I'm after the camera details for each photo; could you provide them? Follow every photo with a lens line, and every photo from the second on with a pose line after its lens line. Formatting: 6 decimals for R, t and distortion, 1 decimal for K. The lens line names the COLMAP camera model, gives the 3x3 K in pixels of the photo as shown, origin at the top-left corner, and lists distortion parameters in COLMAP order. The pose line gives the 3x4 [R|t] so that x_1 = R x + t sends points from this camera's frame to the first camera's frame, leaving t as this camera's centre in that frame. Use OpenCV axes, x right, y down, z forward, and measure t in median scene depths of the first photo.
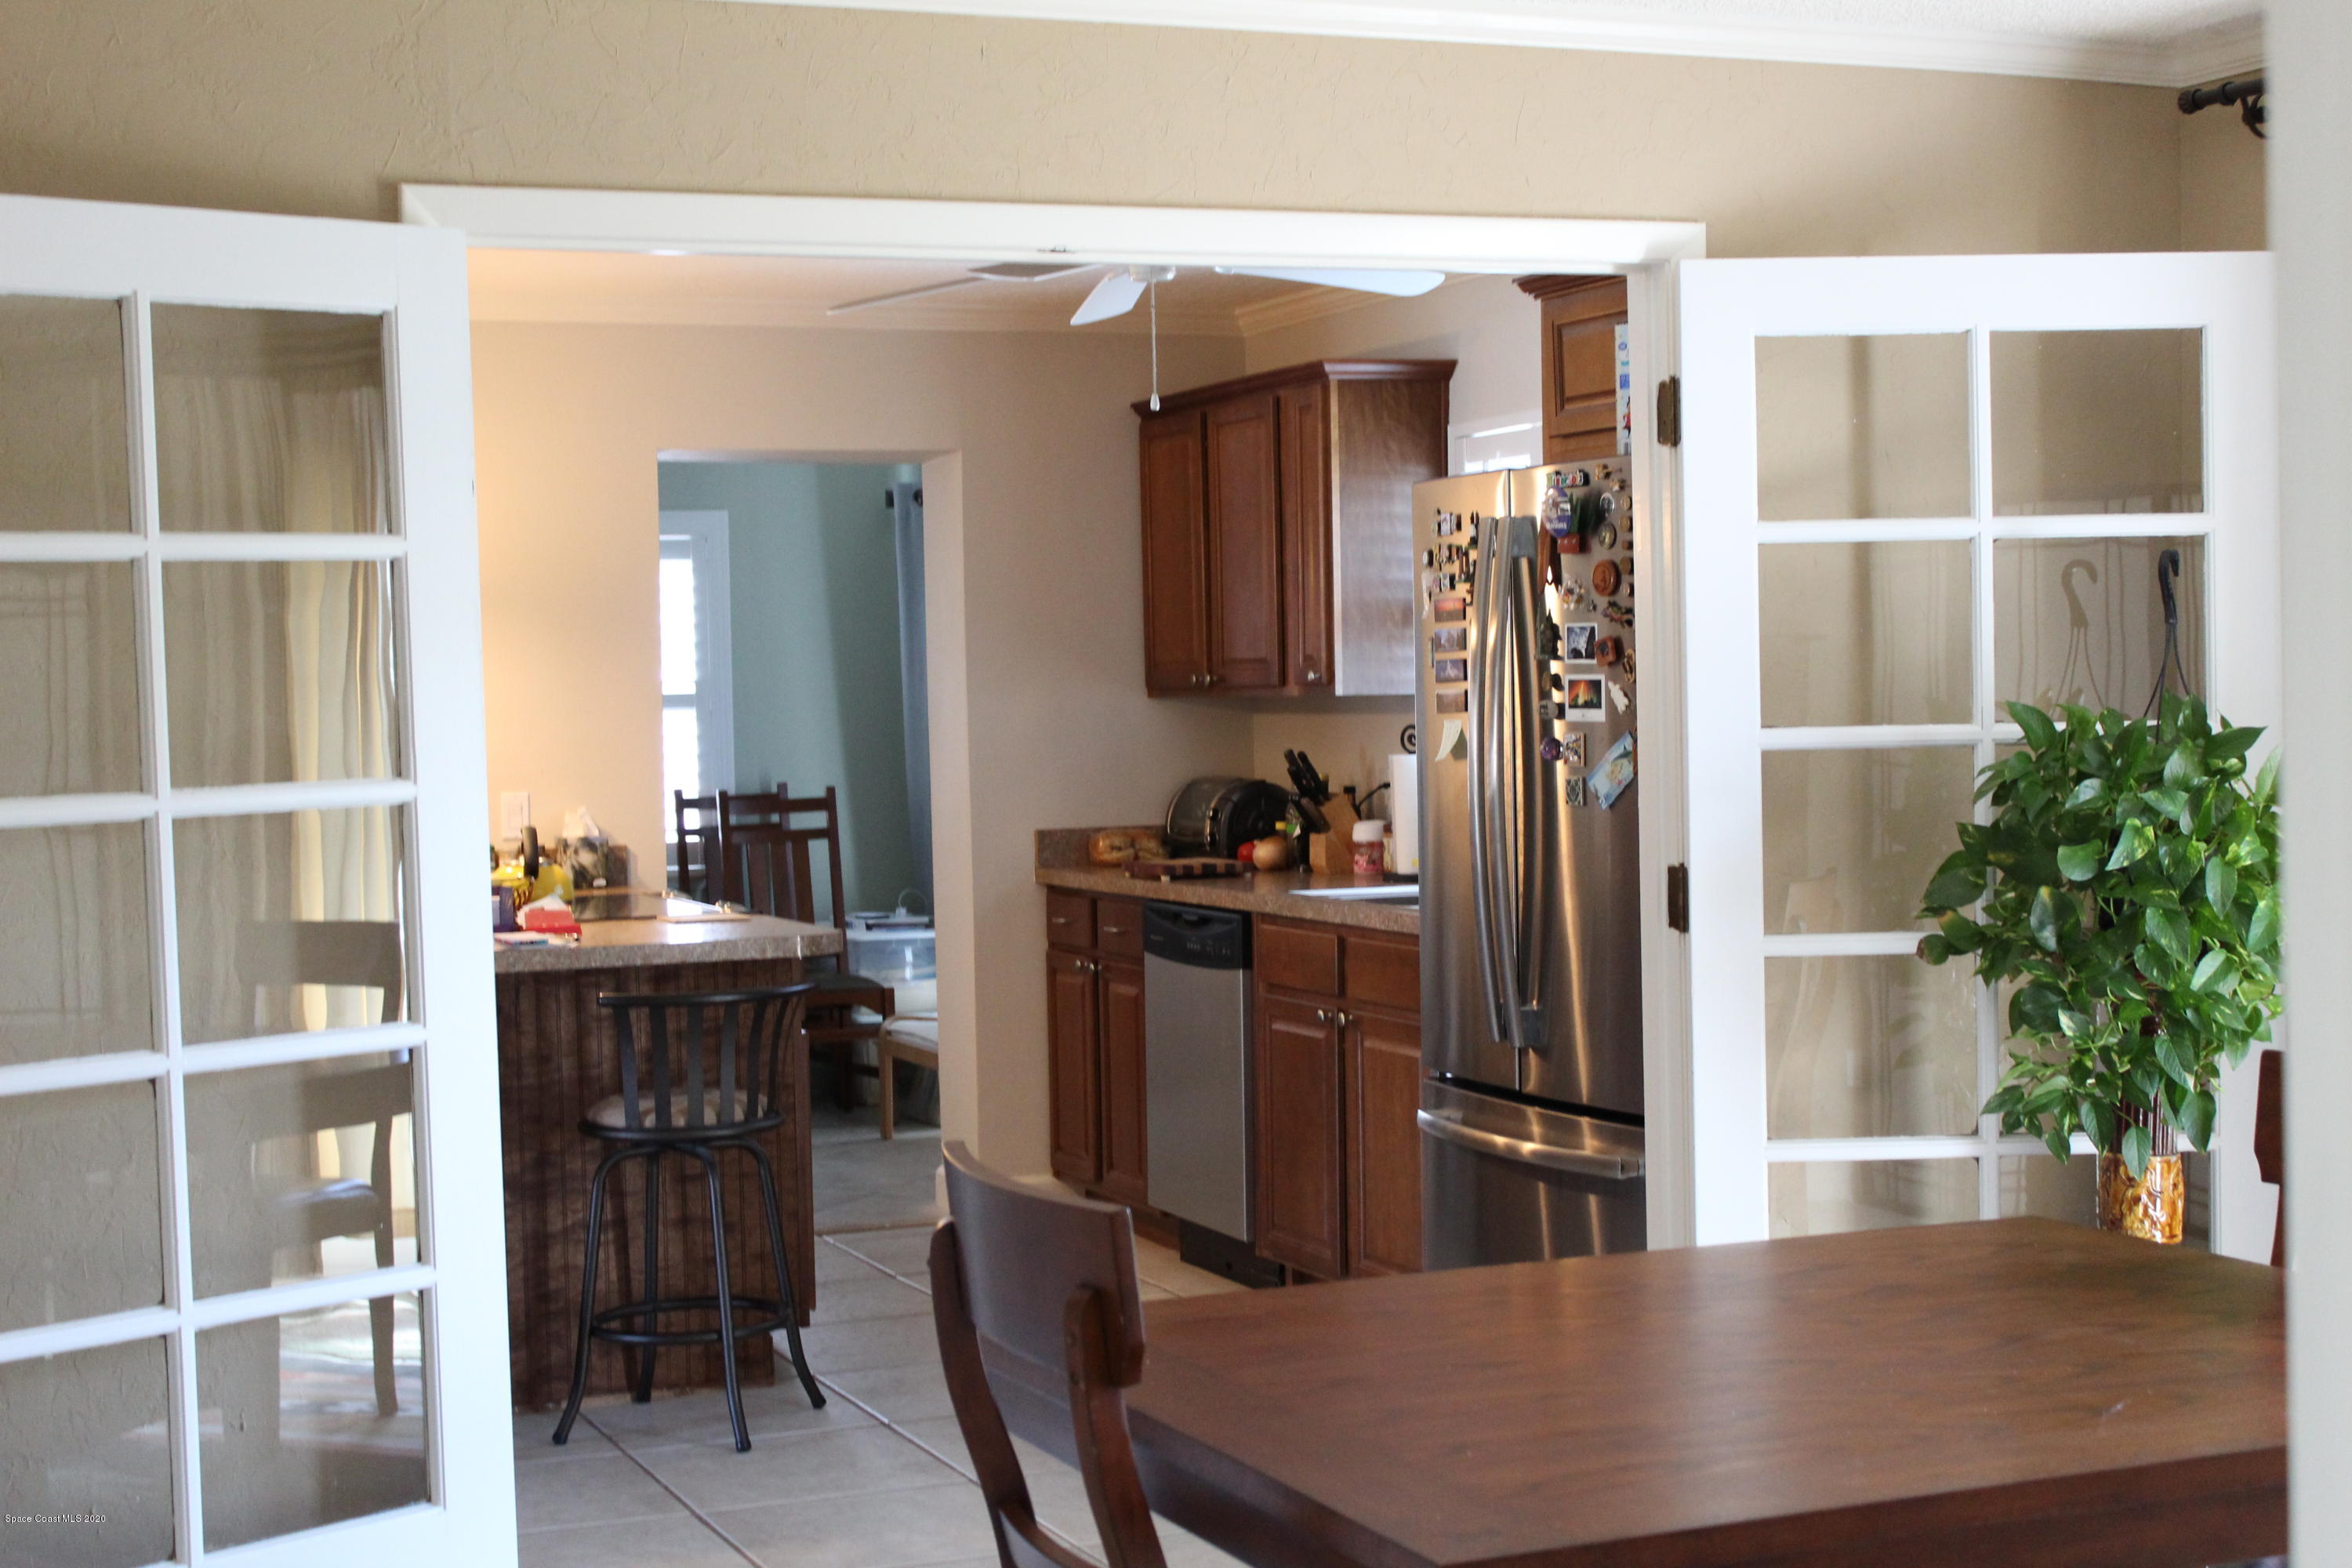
lens RADIAL K [[3279.6, 0, 1176.0], [0, 3279.6, 784.0], [0, 0, 1]] dist [-0.012116, 0.068660]
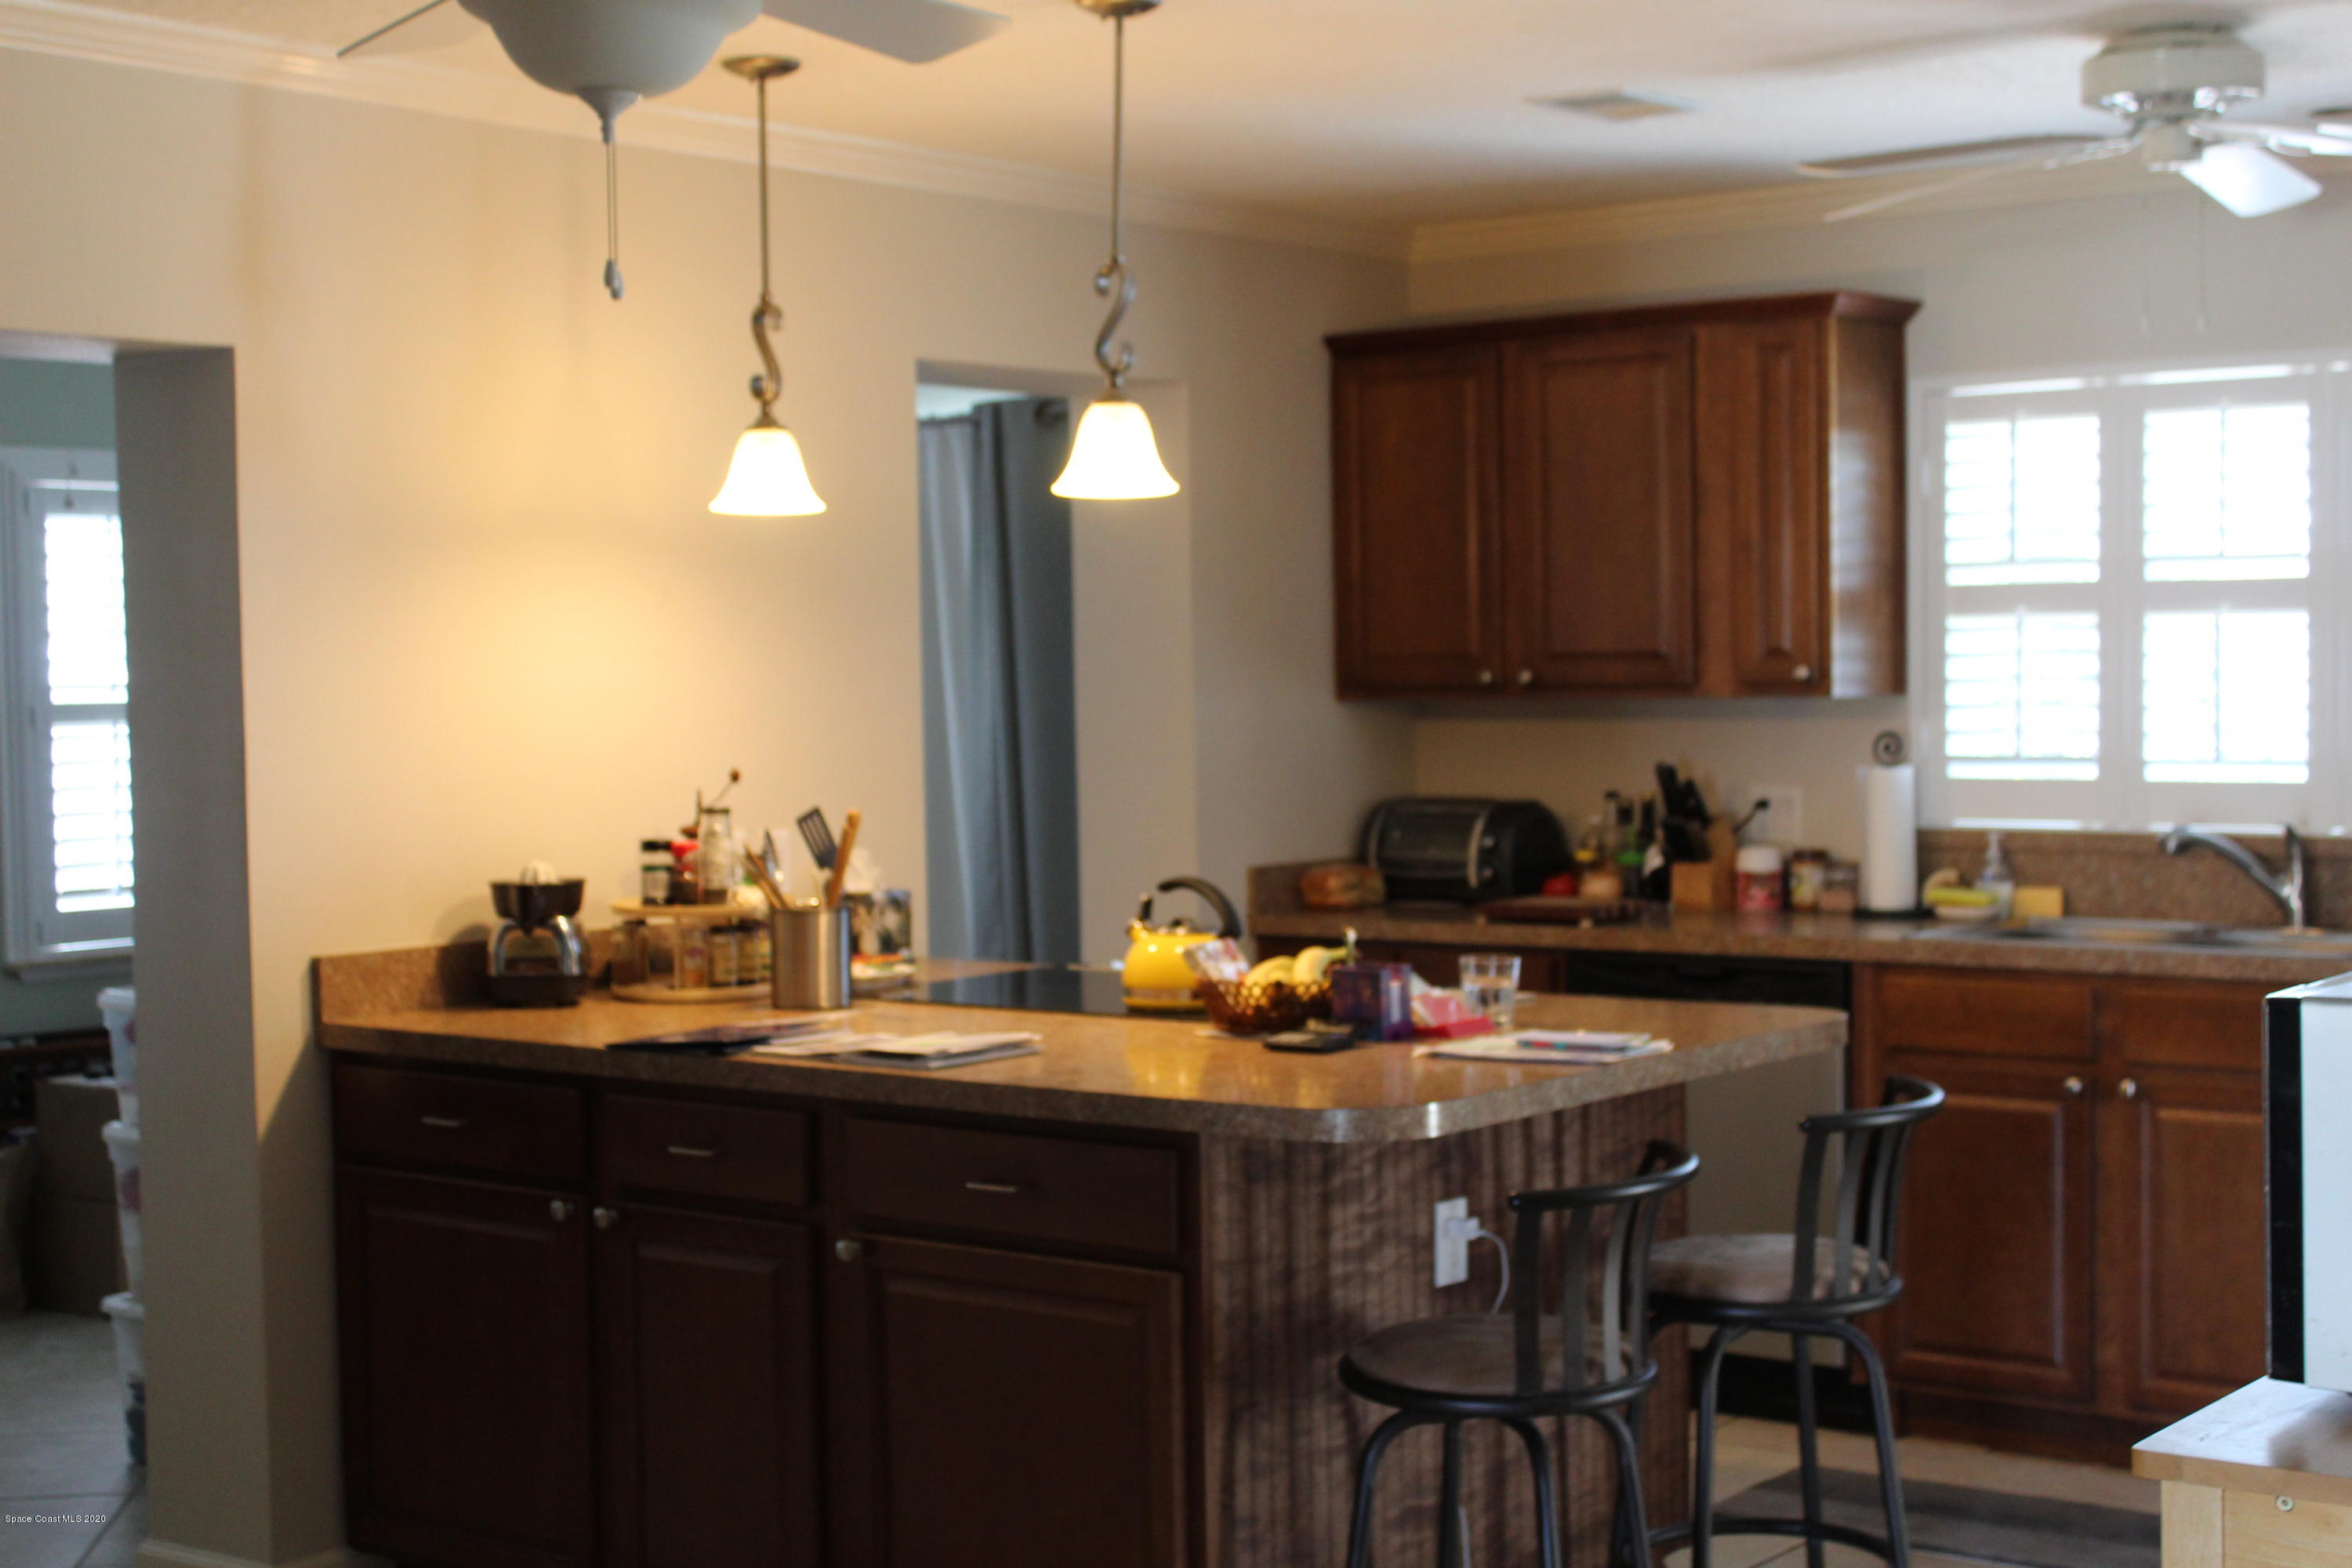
lens RADIAL K [[3279.6, 0, 1176.0], [0, 3279.6, 784.0], [0, 0, 1]] dist [-0.012116, 0.068660]
pose [[0.871680, -0.009141, 0.489990, -0.477580], [0.012704, 0.999912, -0.003946, -0.003620], [-0.489910, 0.009665, 0.871719, 0.343873]]
